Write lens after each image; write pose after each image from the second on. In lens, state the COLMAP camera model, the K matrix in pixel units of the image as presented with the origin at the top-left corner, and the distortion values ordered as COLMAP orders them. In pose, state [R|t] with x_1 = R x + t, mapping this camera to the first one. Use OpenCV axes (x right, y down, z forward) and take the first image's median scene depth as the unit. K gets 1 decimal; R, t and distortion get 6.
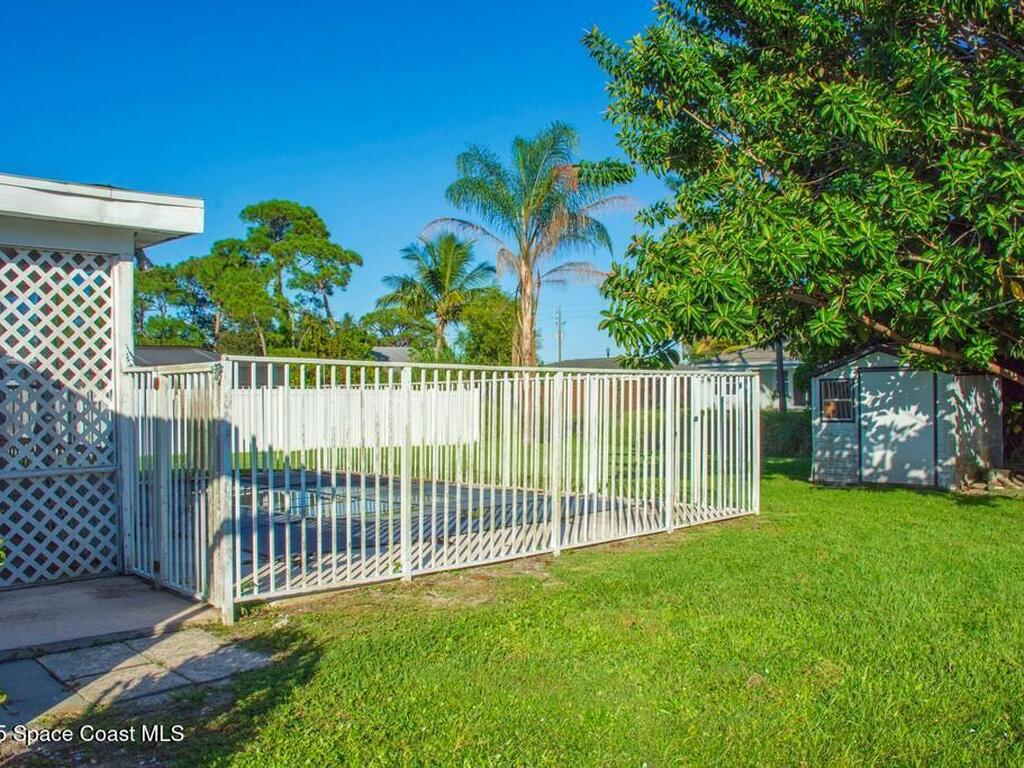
lens RADIAL K [[893.0, 0, 548.8], [0, 893.0, 398.7], [0, 0, 1]] dist [-0.170791, 0.191642]
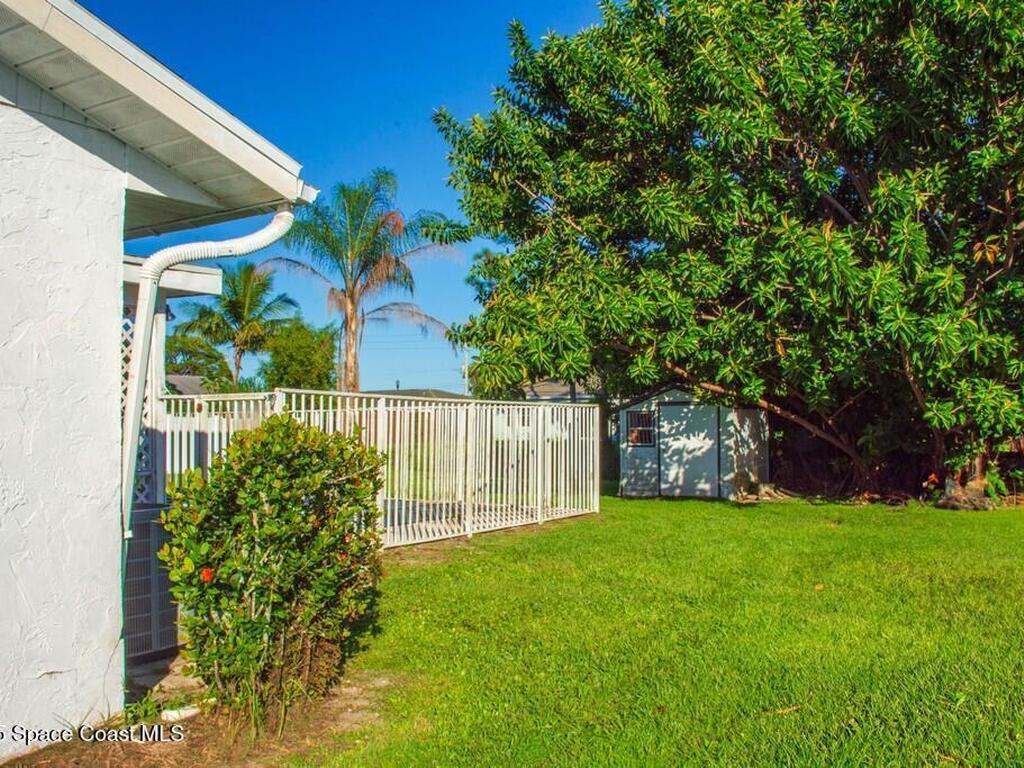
lens RADIAL K [[919.7, 0, 513.3], [0, 919.7, 421.6], [0, 0, 1]] dist [-0.132201, -0.001603]
pose [[0.977803, 0.007255, 0.209400, -0.116759], [-0.004988, 0.999923, -0.011350, 0.008247], [-0.209467, 0.010054, 0.977764, -0.219434]]
